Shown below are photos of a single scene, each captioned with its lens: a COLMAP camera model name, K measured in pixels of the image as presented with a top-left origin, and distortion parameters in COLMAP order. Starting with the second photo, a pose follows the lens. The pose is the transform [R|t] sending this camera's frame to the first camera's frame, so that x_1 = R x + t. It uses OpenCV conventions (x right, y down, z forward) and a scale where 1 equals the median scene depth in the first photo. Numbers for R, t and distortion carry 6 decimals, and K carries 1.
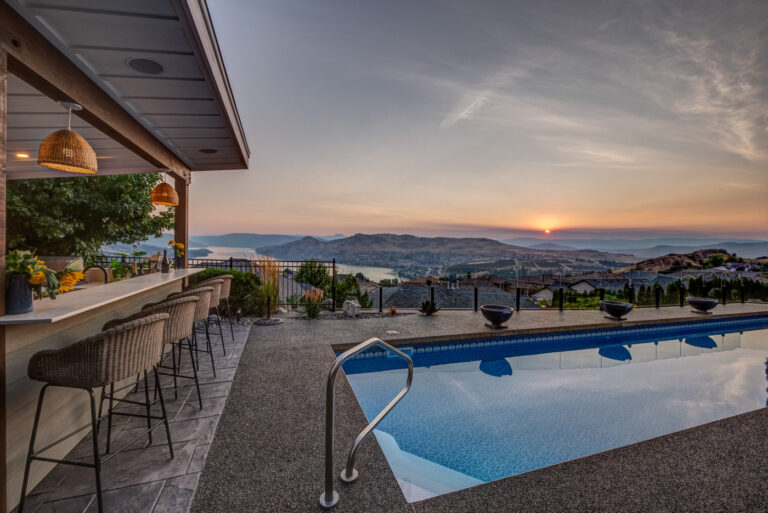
lens RADIAL K [[298.9, 0, 384.0], [0, 298.9, 256.5], [0, 0, 1]] dist [0.007665, -0.000052]
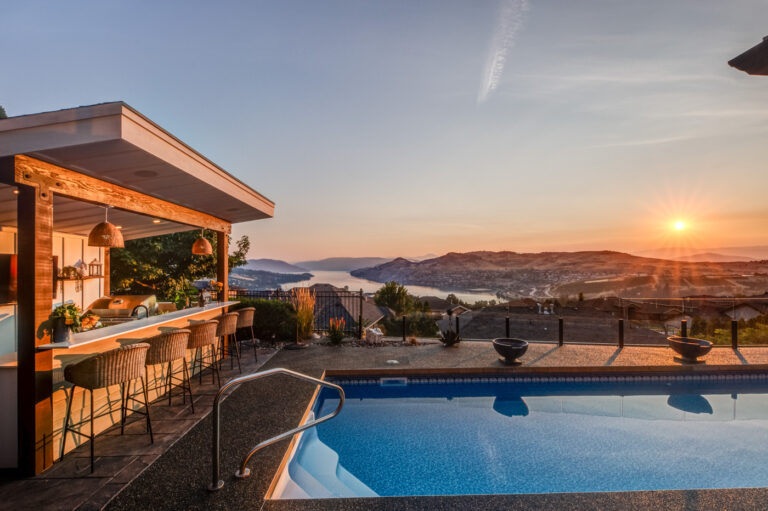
lens RADIAL K [[310.3, 0, 384.0], [0, 310.3, 272.4], [0, 0, 1]] dist [0.008381, -0.000265]
pose [[0.954949, -0.027596, -0.295486, 0.297157], [0.023160, 0.999561, -0.018502, -0.035516], [0.295866, 0.010825, 0.955168, -0.041456]]
